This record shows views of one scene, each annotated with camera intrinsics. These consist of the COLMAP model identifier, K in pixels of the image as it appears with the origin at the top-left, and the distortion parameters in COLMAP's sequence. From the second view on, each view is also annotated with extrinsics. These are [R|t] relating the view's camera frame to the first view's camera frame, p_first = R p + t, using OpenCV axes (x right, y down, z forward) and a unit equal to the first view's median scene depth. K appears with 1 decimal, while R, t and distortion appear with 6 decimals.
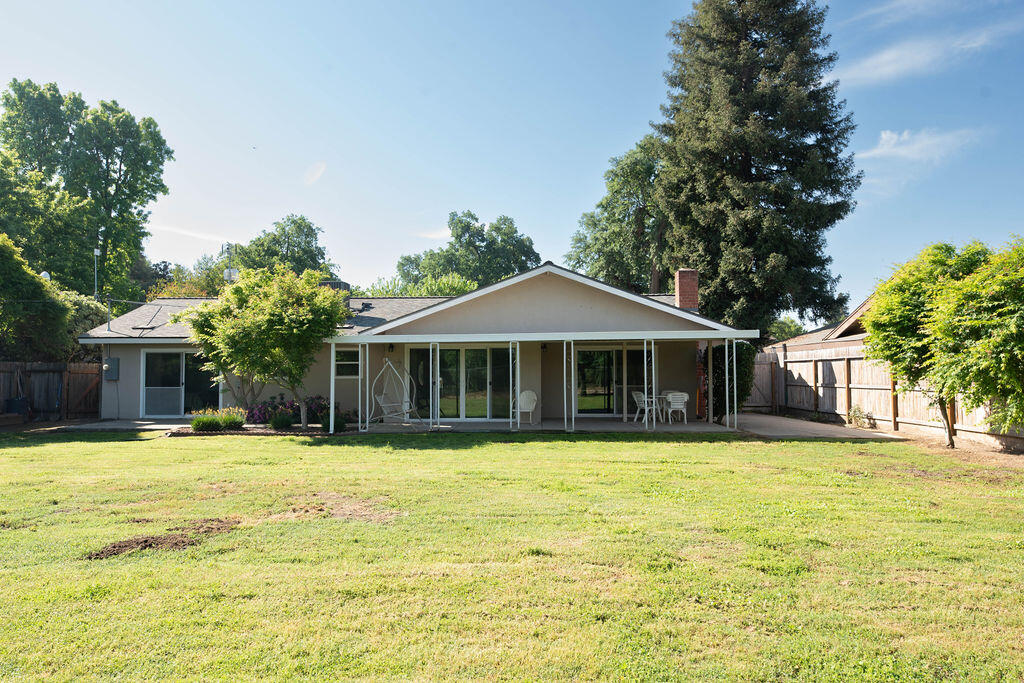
lens RADIAL K [[661.4, 0, 512.0], [0, 661.4, 341.5], [0, 0, 1]] dist [0.006476, 0.000049]
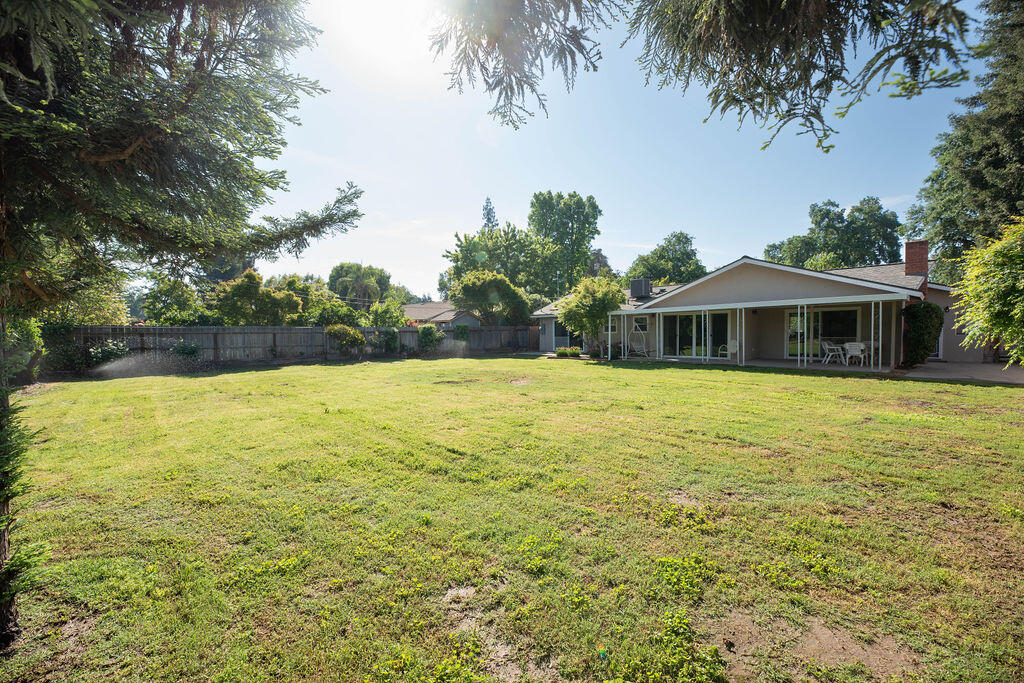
lens RADIAL K [[413.1, 0, 505.8], [0, 413.1, 340.5], [0, 0, 1]] dist [0.001975, -0.000382]
pose [[0.703416, 0.010499, -0.710701, 0.134395], [0.042481, 0.997482, 0.056782, -0.001457], [0.709508, -0.070133, 0.701199, -0.030610]]
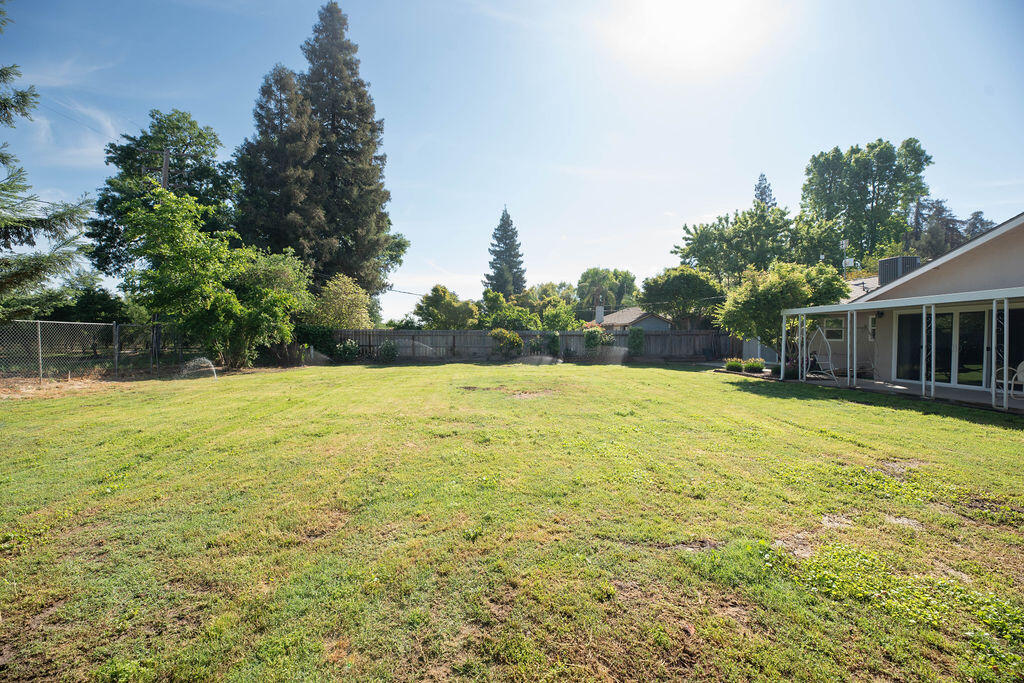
lens RADIAL K [[413.1, 0, 505.8], [0, 413.1, 340.5], [0, 0, 1]] dist [0.001975, -0.000382]
pose [[0.117581, 0.014746, -0.992954, 0.178205], [0.045781, 0.998746, 0.020253, 0.004039], [0.992007, -0.047840, 0.116758, 0.109715]]
